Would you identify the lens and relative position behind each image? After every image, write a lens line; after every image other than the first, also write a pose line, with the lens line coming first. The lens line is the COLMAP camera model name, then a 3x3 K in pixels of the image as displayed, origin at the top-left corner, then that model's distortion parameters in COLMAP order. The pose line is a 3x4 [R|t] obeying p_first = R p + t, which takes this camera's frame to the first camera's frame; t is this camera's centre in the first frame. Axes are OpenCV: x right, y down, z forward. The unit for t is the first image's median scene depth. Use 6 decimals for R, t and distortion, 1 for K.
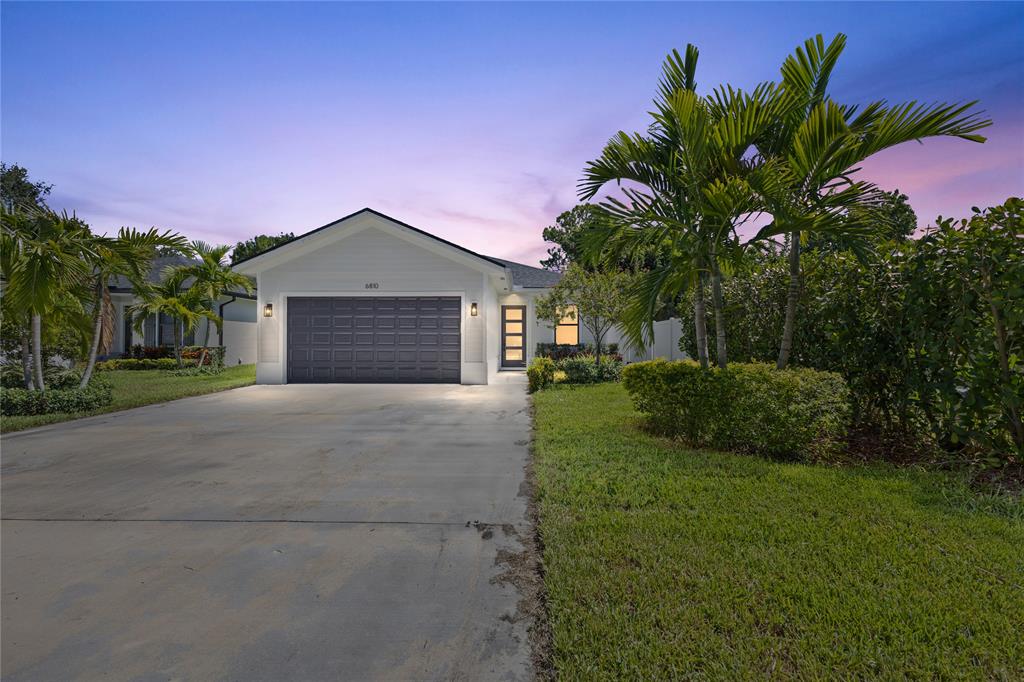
lens RADIAL K [[451.8, 0, 511.9], [0, 451.8, 341.5], [0, 0, 1]] dist [0.015358, -0.002524]
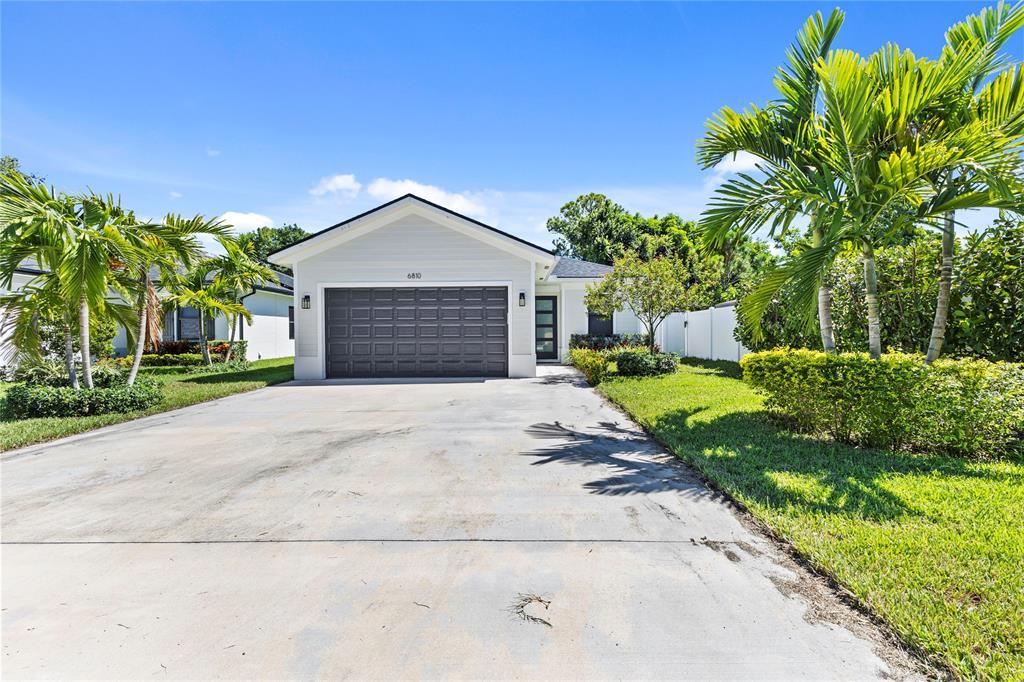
lens RADIAL K [[451.8, 0, 512.1], [0, 451.8, 337.6], [0, 0, 1]] dist [0.015358, -0.002524]
pose [[0.999818, -0.008535, 0.017042, -0.120363], [0.008382, 0.999924, 0.009002, 0.000811], [-0.017117, -0.008858, 0.999814, 0.038123]]
